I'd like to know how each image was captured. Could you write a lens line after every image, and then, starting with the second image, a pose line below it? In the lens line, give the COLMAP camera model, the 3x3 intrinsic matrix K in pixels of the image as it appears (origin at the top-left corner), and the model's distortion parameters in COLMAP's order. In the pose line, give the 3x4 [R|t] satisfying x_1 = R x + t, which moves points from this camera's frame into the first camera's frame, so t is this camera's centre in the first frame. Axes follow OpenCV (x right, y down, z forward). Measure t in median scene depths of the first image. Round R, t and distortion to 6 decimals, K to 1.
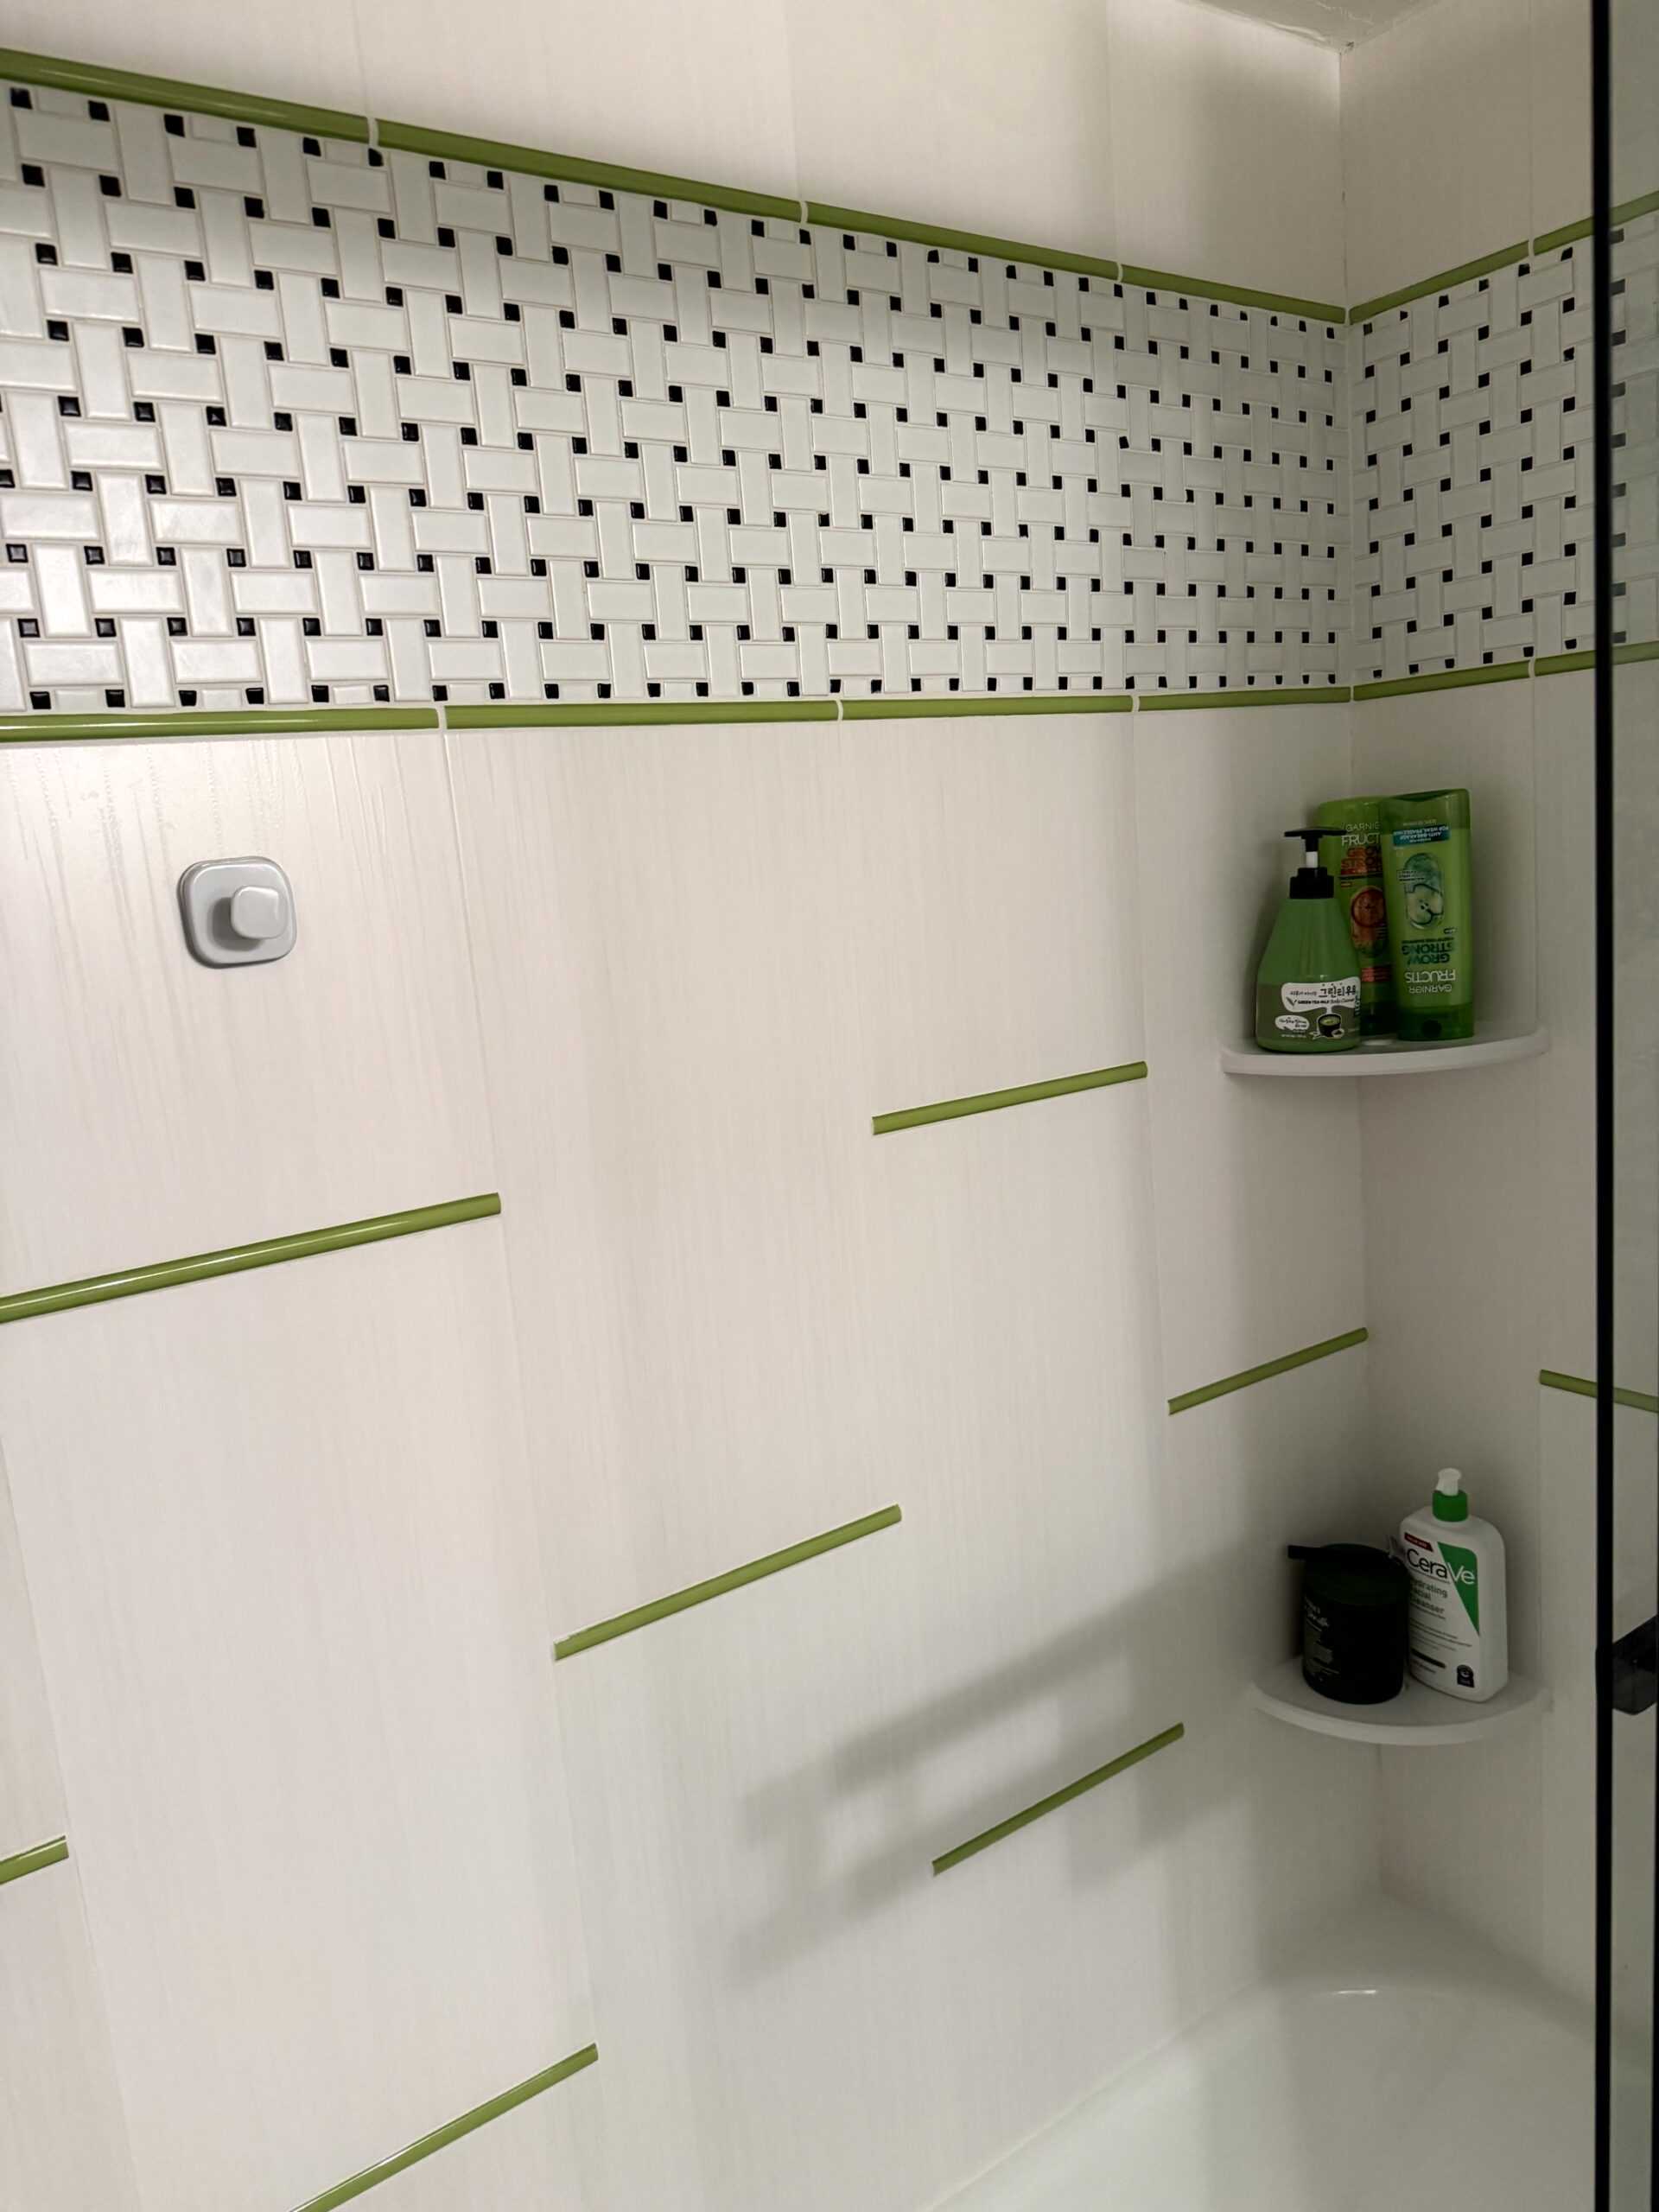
lens RADIAL K [[1513.5, 0, 829.5], [0, 1513.5, 1106.0], [0, 0, 1]] dist [0.002151, -0.021518]
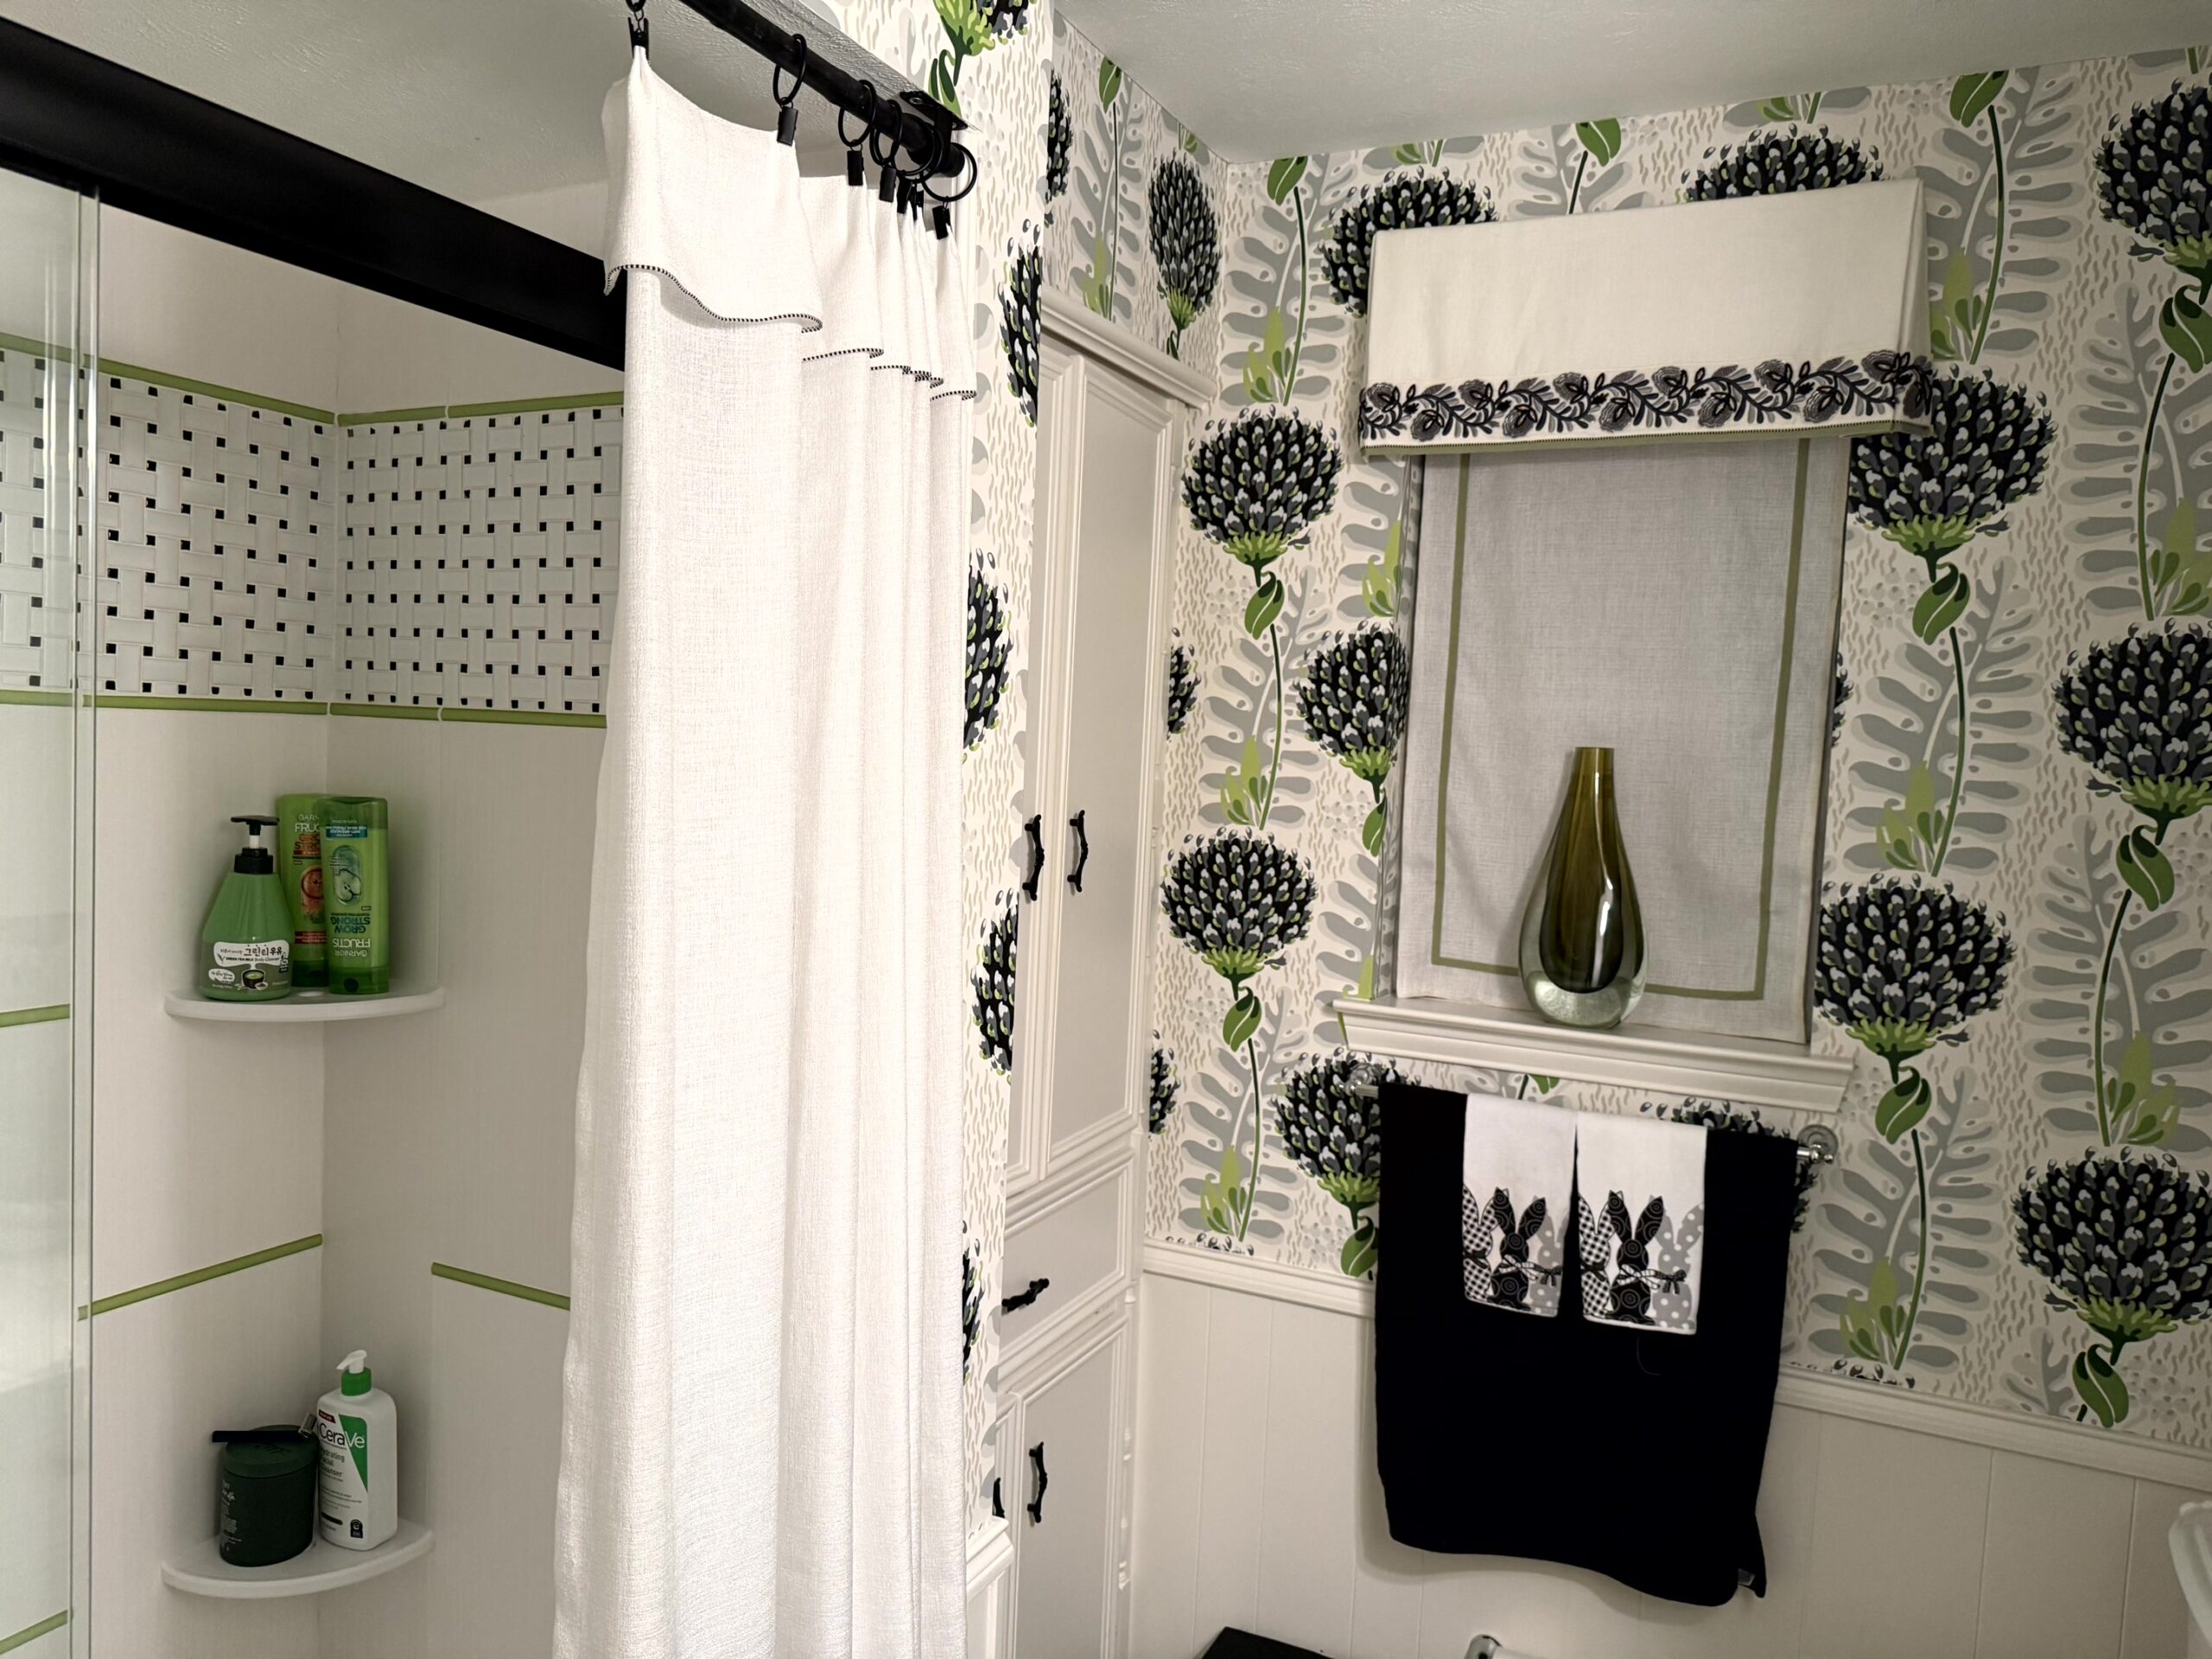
lens RADIAL K [[1513.5, 0, 1106.0], [0, 1513.5, 829.5], [0, 0, 1]] dist [0.002151, -0.021518]
pose [[0.863663, 0.089725, 0.496020, 0.305391], [-0.029307, 0.991304, -0.128287, -0.036337], [-0.503217, 0.096259, 0.858782, -0.391235]]
